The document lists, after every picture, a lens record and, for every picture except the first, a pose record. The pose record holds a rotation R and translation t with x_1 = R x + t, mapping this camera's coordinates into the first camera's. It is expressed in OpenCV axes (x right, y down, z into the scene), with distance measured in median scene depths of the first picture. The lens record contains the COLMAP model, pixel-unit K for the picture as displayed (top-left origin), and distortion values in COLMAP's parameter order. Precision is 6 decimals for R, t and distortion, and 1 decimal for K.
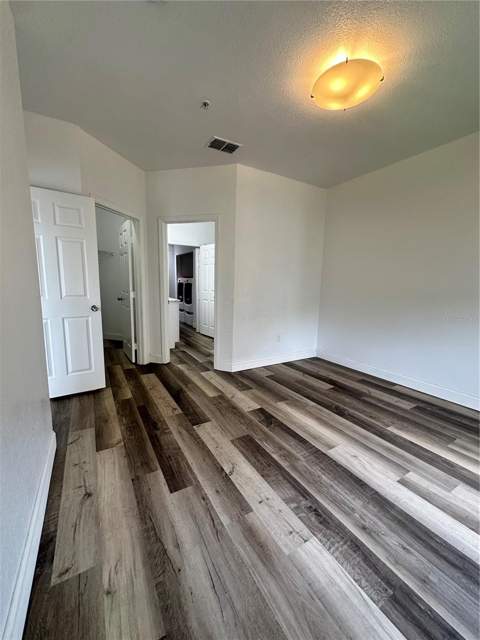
lens RADIAL K [[255.6, 0, 240.0], [0, 255.6, 320.0], [0, 0, 1]] dist [-0.002678, -0.000219]
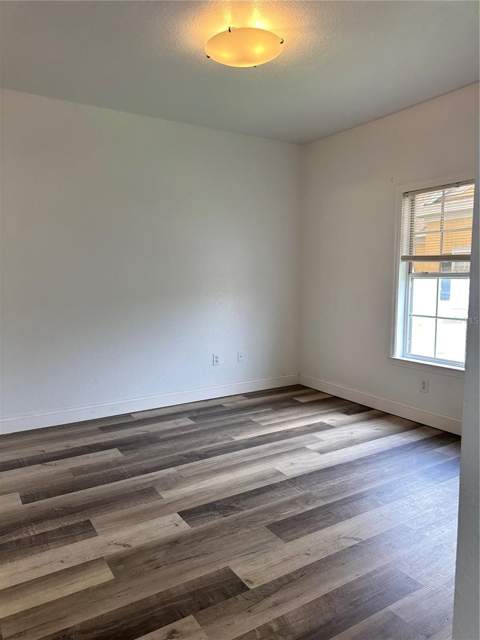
lens RADIAL K [[455.4, 0, 240.0], [0, 455.4, 320.0], [0, 0, 1]] dist [0.063022, -0.079324]
pose [[-0.028161, -0.119720, 0.992408, -0.900356], [0.141235, 0.982366, 0.122517, -0.171985], [-0.989575, 0.143613, -0.010756, 0.879432]]
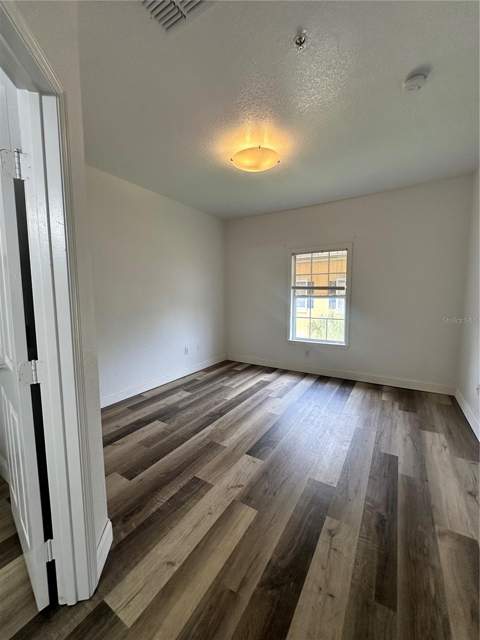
lens RADIAL K [[255.6, 0, 240.0], [0, 255.6, 320.0], [0, 0, 1]] dist [-0.002678, -0.000219]
pose [[-0.461922, -0.105731, 0.880596, -0.637691], [0.123019, 0.975634, 0.181672, -0.253754], [-0.878347, 0.192248, -0.437660, 1.389351]]
